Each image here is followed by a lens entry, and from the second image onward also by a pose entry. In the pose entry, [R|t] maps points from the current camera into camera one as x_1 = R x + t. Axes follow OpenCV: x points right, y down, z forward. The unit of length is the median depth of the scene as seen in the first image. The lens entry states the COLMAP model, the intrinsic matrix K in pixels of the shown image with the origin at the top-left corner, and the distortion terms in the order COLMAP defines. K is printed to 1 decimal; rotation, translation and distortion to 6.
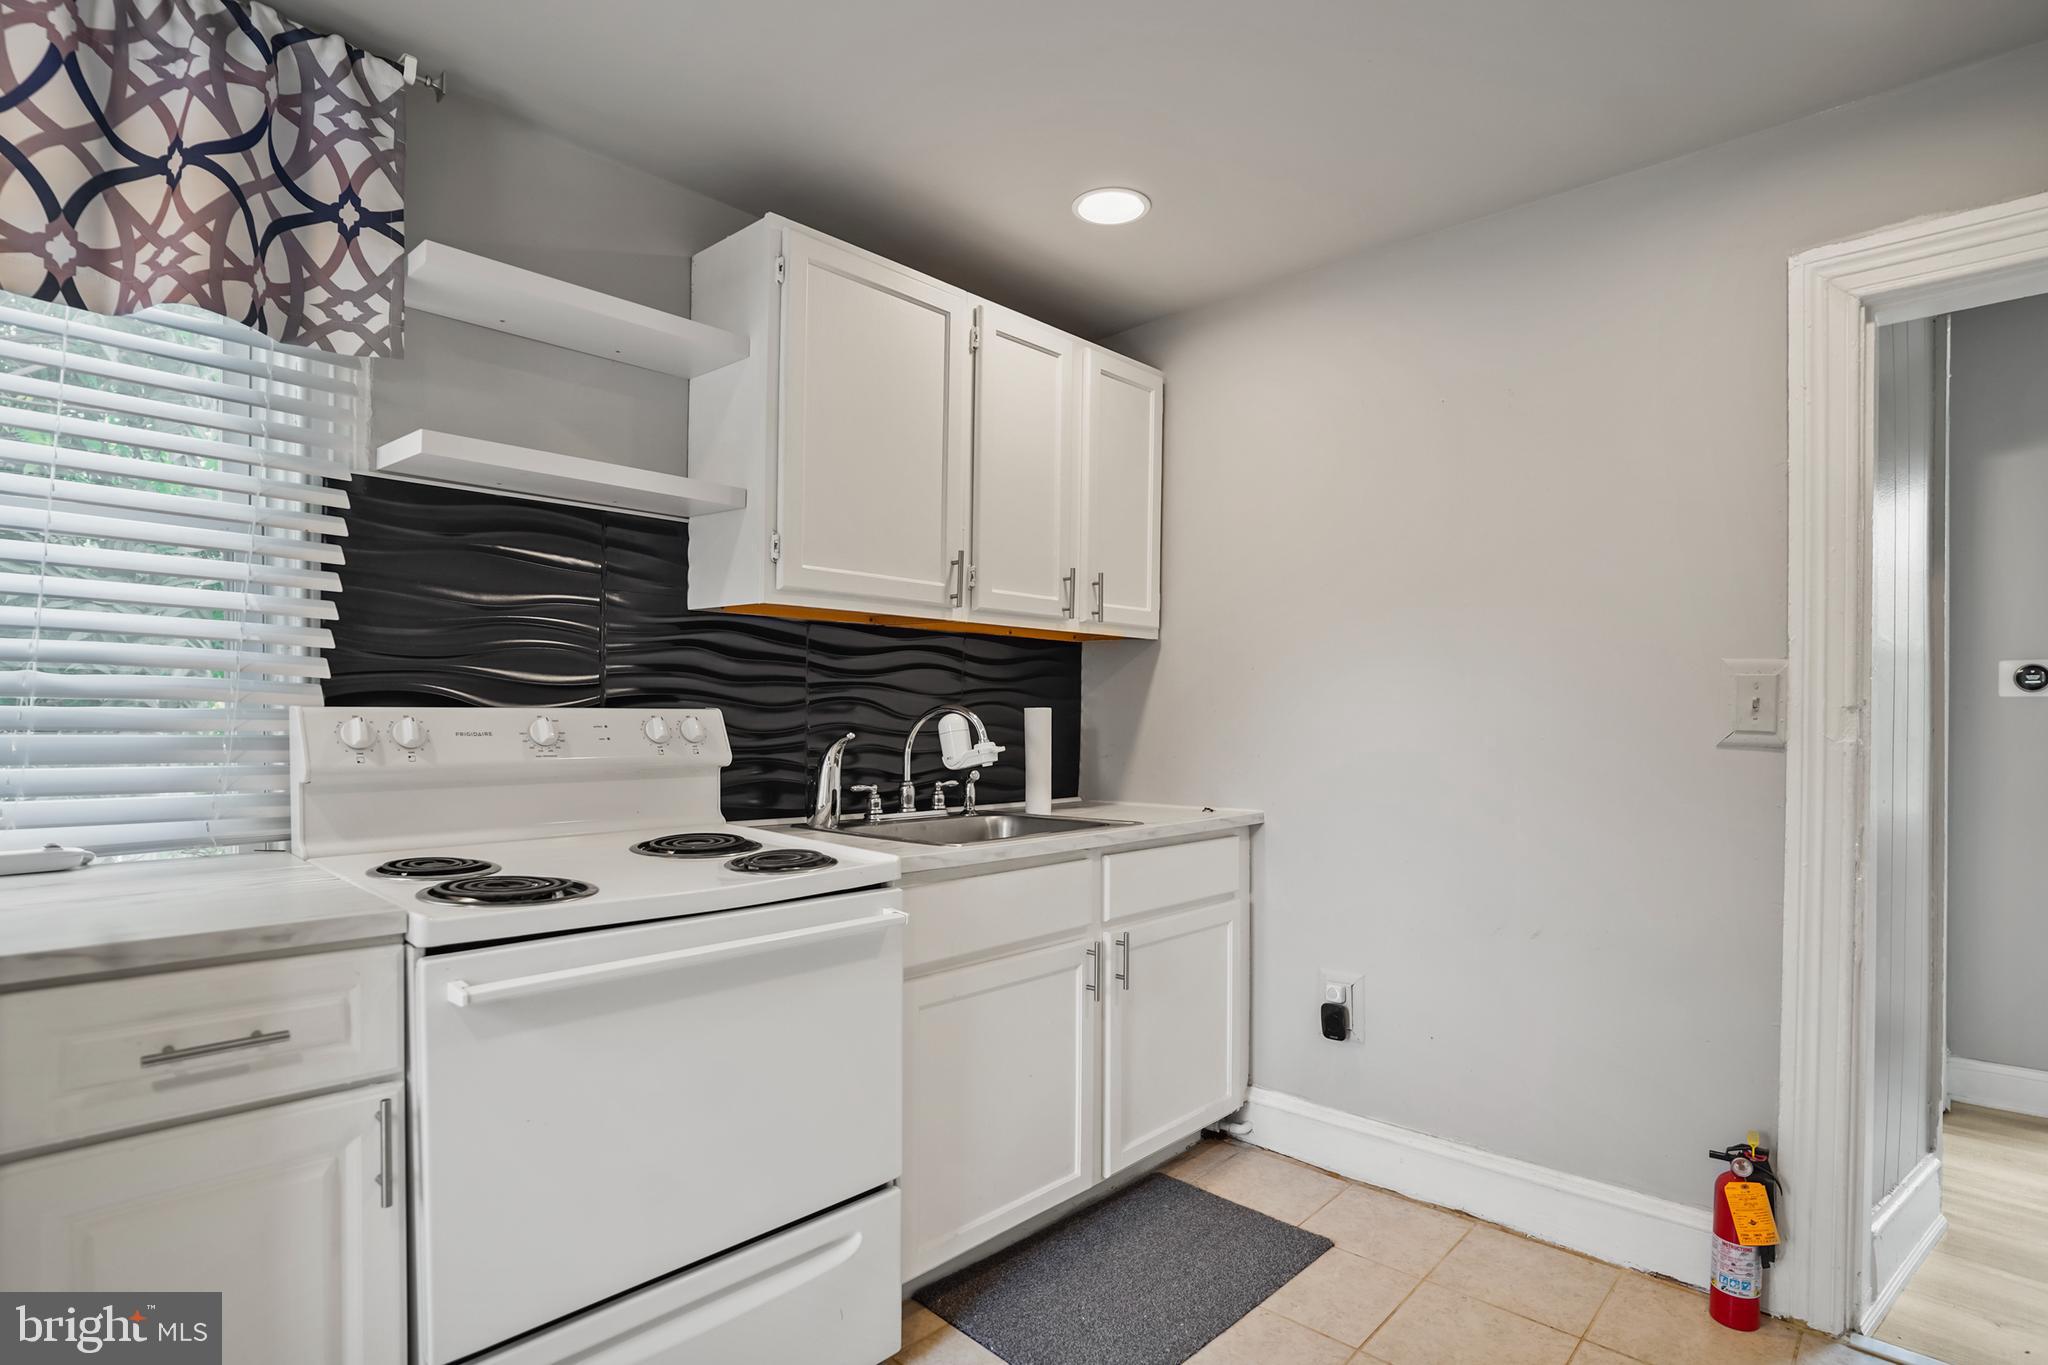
lens RADIAL K [[1150.2, 0, 1028.8], [0, 1150.2, 707.7], [0, 0, 1]] dist [-0.026681, 0.001483]
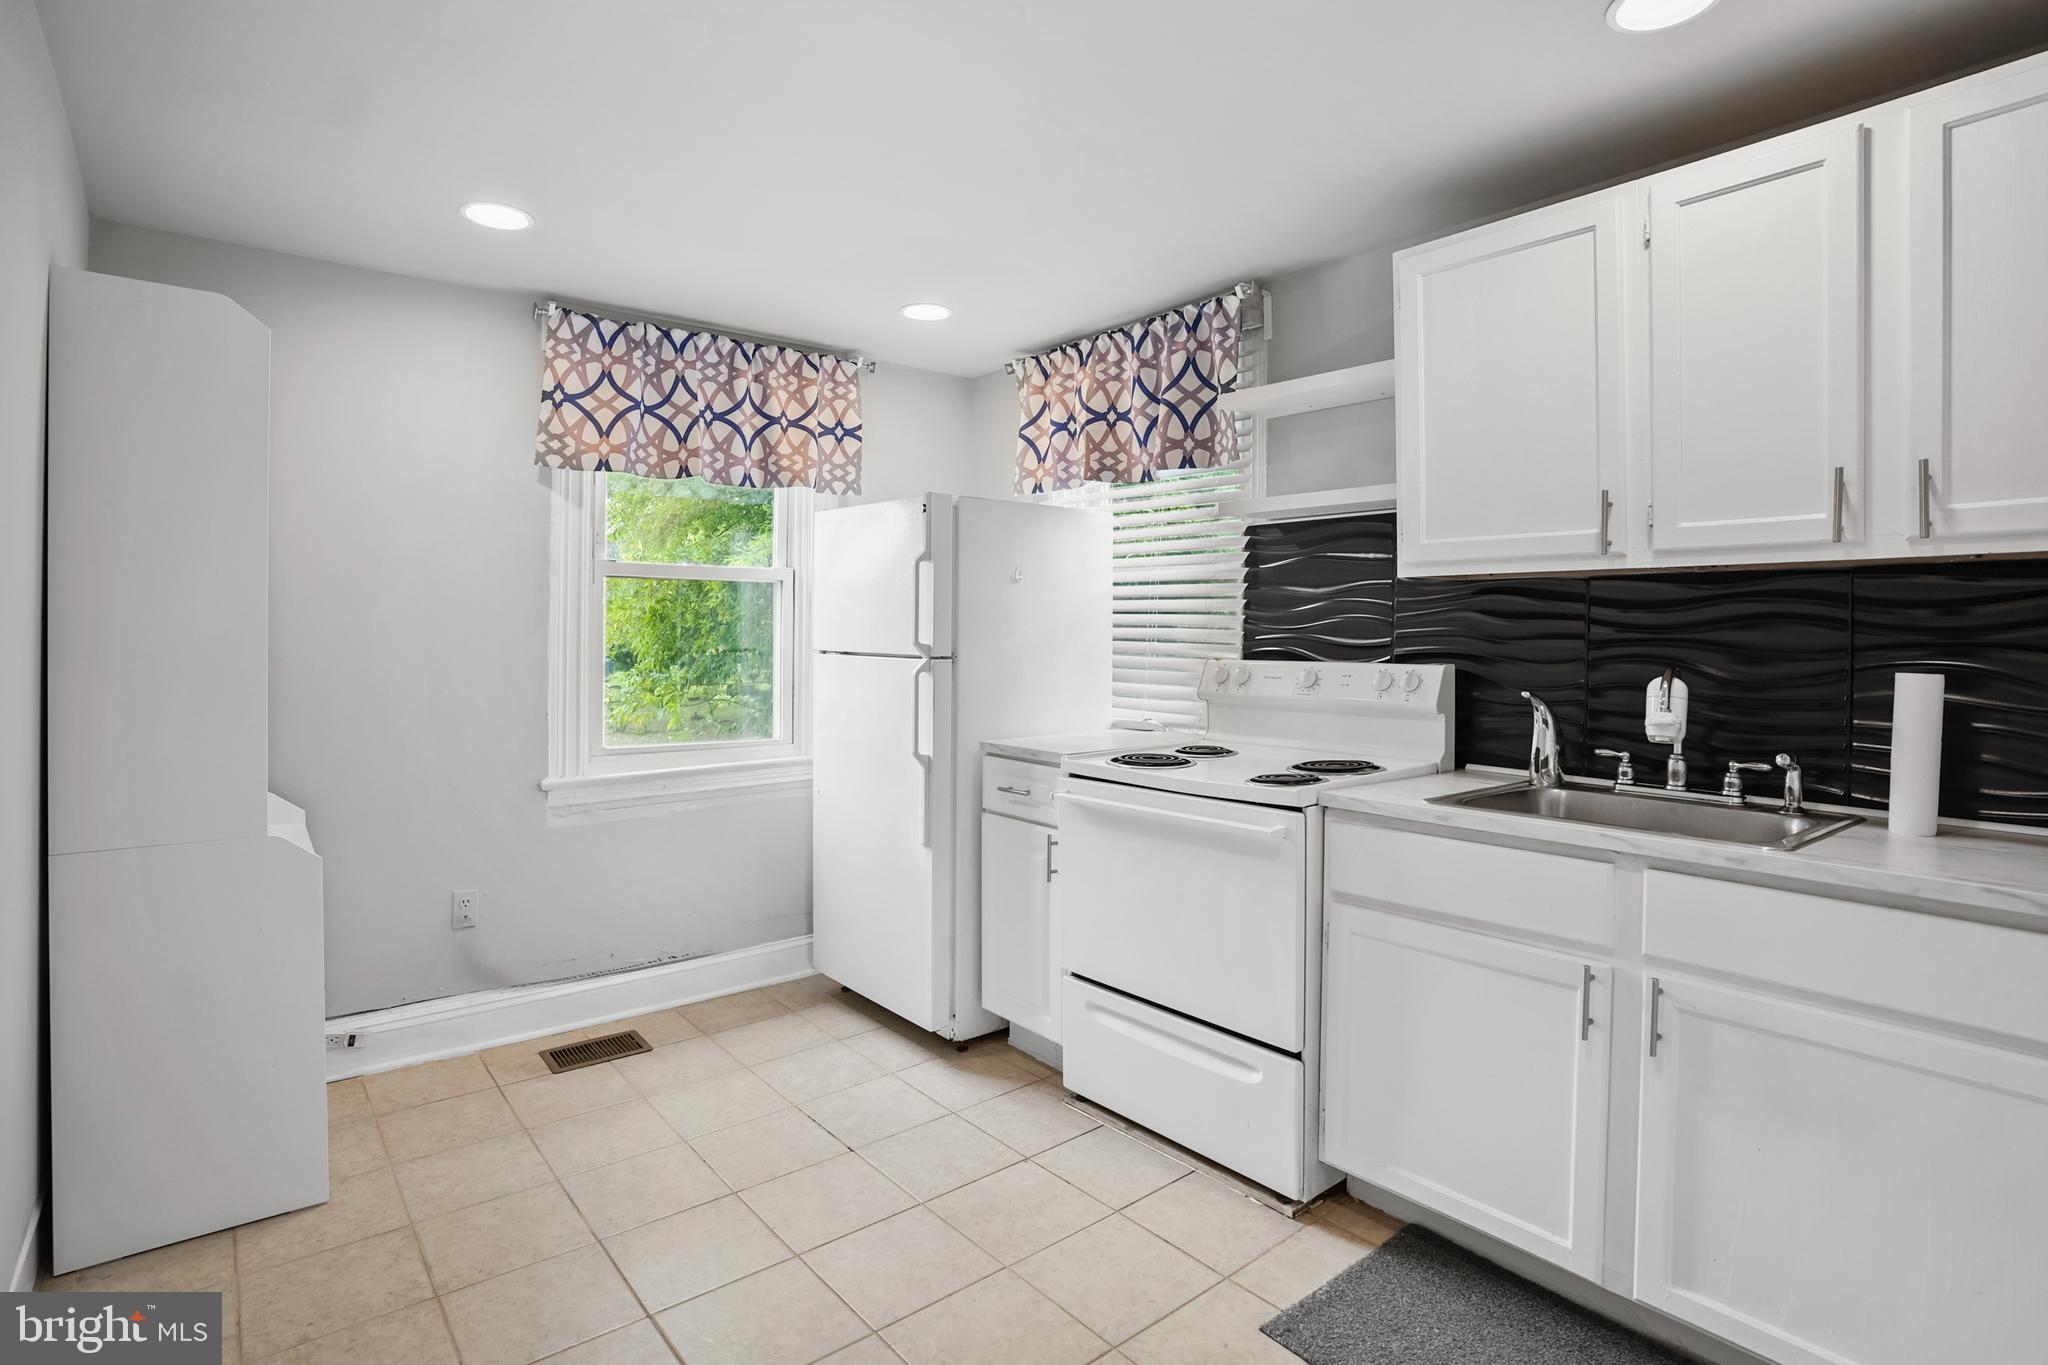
lens RADIAL K [[1003.6, 0, 1028.9], [0, 1003.6, 640.4], [0, 0, 1]] dist [-0.000426, 0.000043]
pose [[-0.143397, -0.009872, -0.989616, 0.808232], [-0.010420, 0.999910, -0.008465, -0.010673], [0.989610, 0.009098, -0.143487, 0.722724]]
